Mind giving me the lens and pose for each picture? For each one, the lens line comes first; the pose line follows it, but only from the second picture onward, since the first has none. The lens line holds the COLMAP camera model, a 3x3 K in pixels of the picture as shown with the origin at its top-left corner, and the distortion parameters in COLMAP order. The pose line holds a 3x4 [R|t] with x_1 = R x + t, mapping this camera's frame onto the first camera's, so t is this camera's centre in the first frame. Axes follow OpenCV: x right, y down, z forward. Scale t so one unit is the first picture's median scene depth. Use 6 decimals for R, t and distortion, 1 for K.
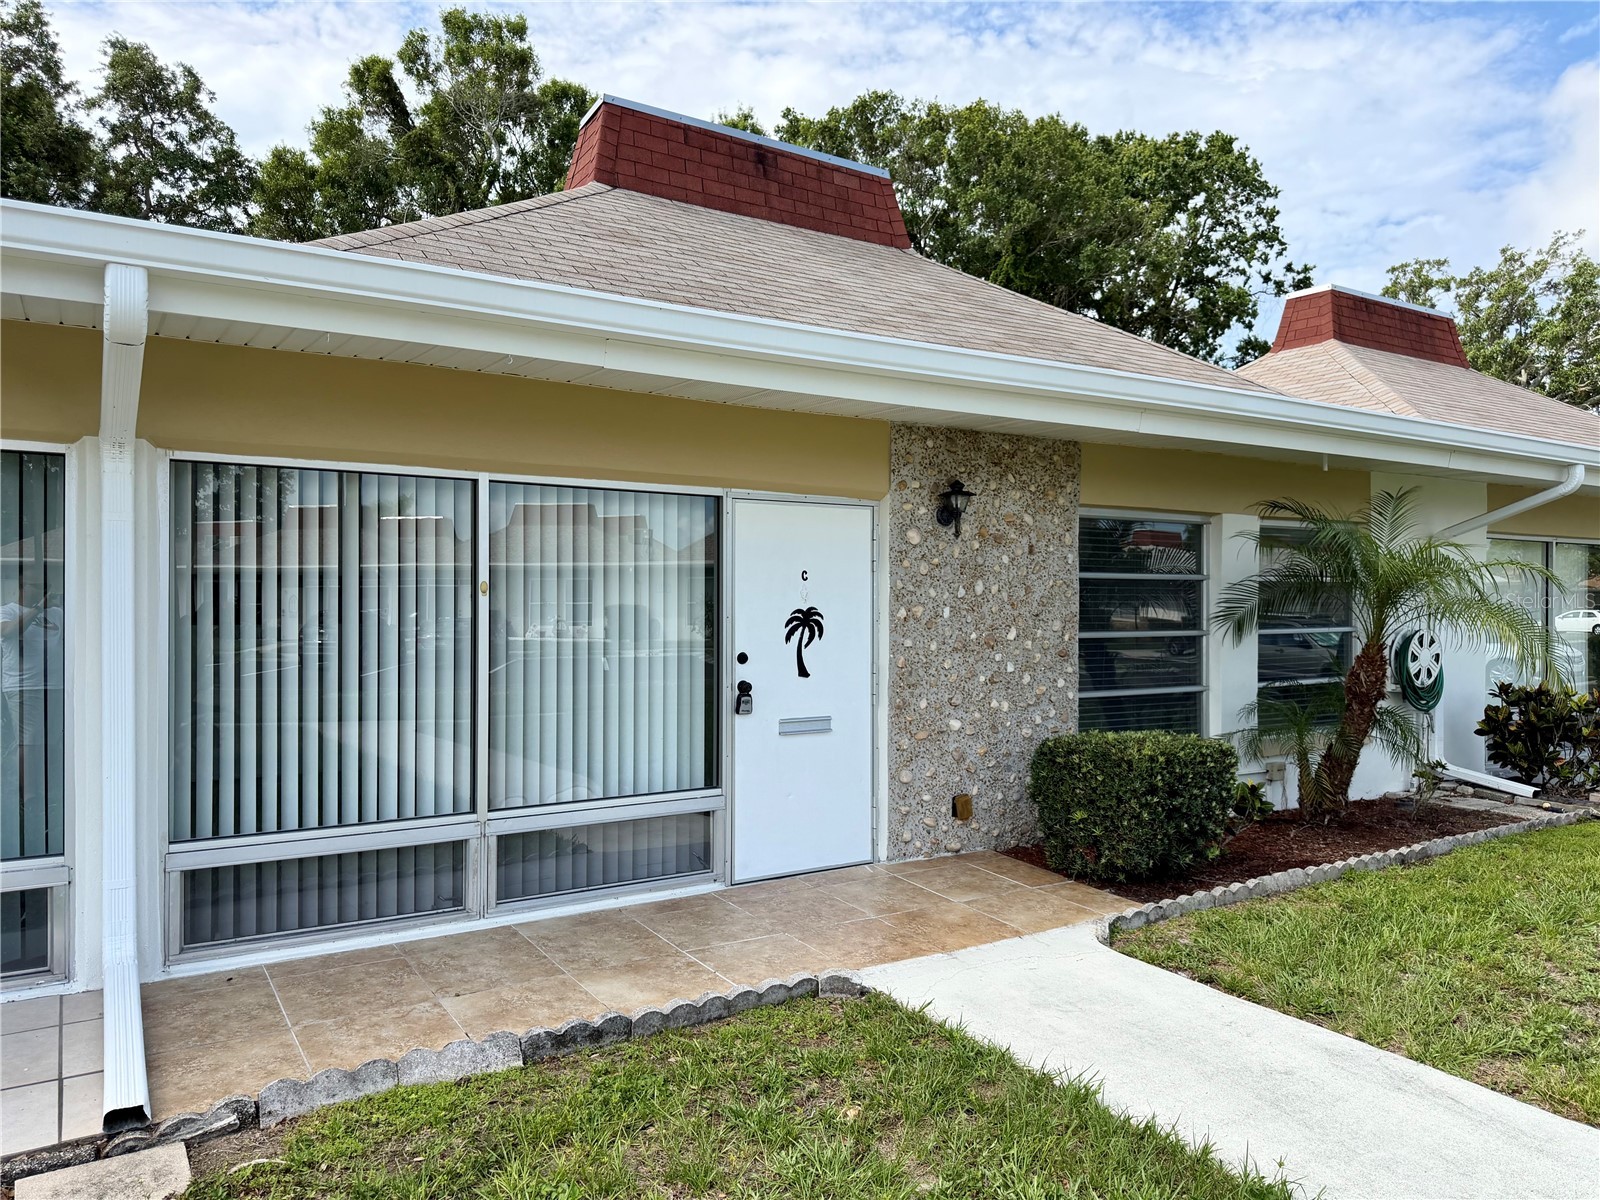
lens RADIAL K [[1134.9, 0, 793.6], [0, 1134.9, 600.3], [0, 0, 1]] dist [0.059161, -0.068612]
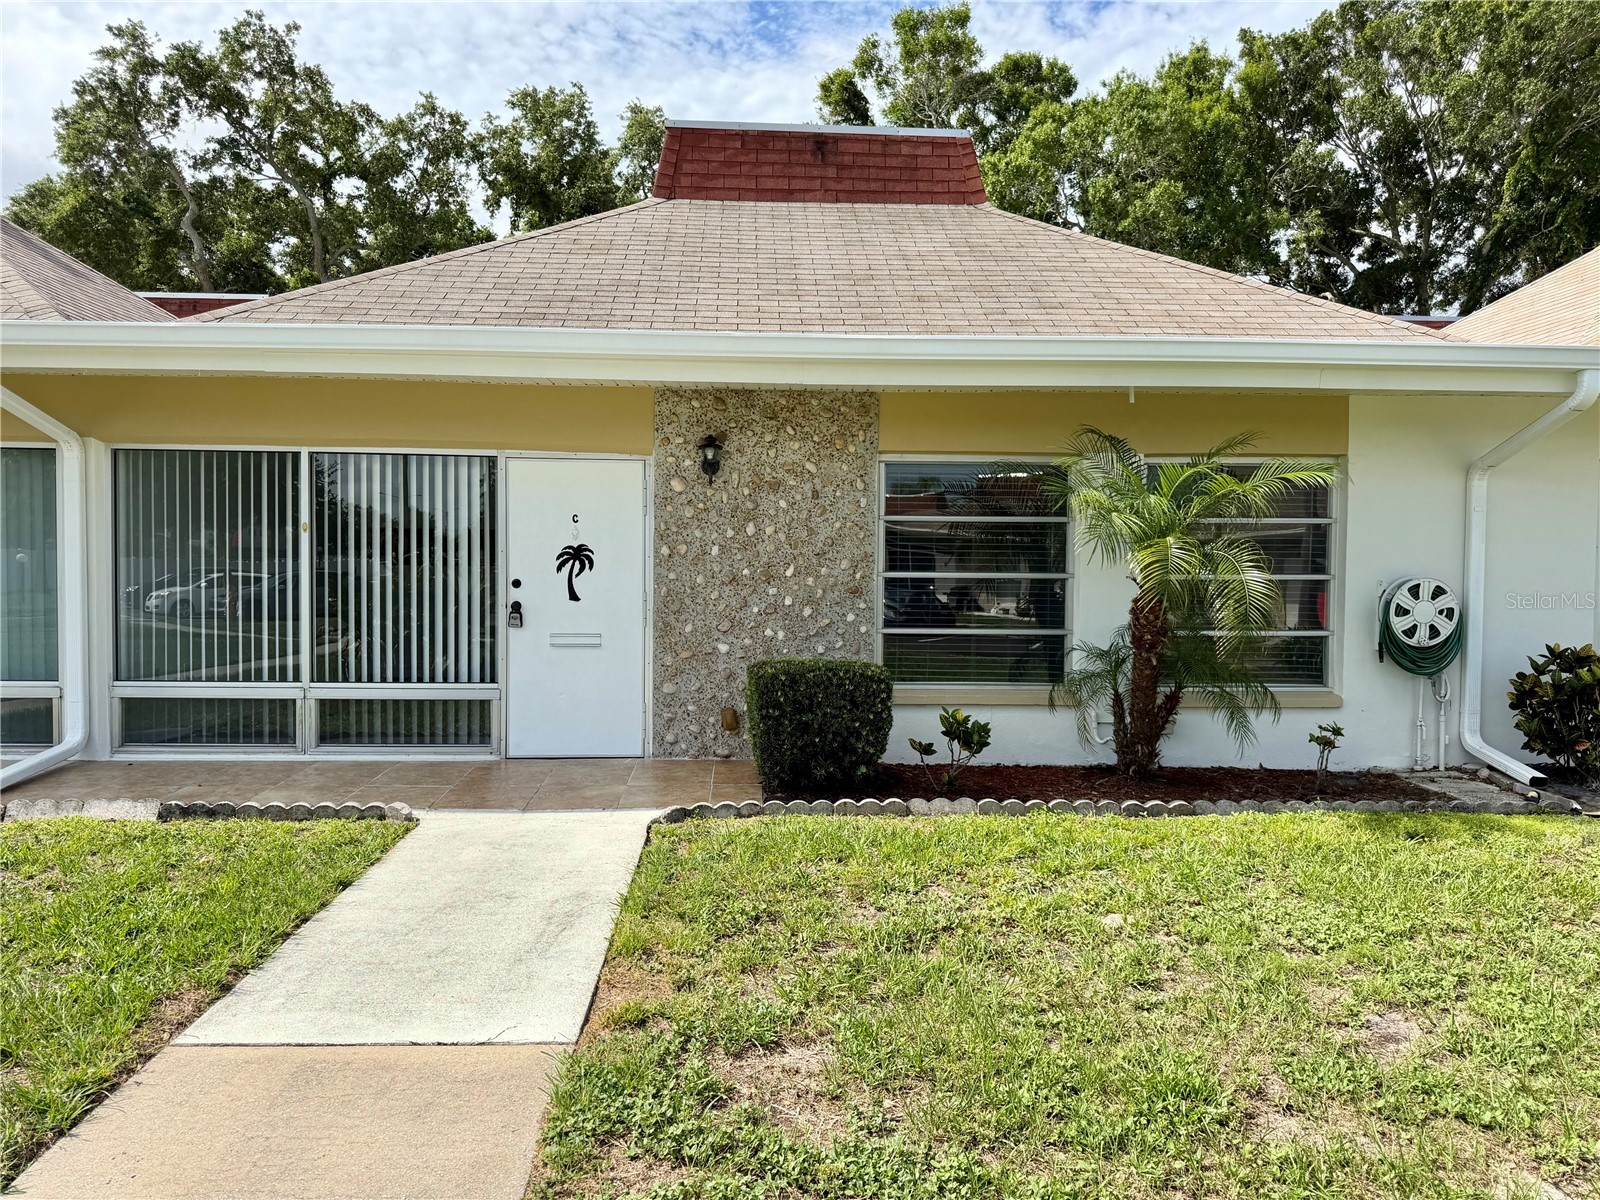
lens RADIAL K [[1134.9, 0, 809.5], [0, 1134.9, 603.4], [0, 0, 1]] dist [0.059161, -0.068612]
pose [[0.863163, 0.022771, -0.504412, 0.790276], [-0.007573, 0.999454, 0.032159, 0.026320], [0.504869, -0.023939, 0.862864, 0.051691]]
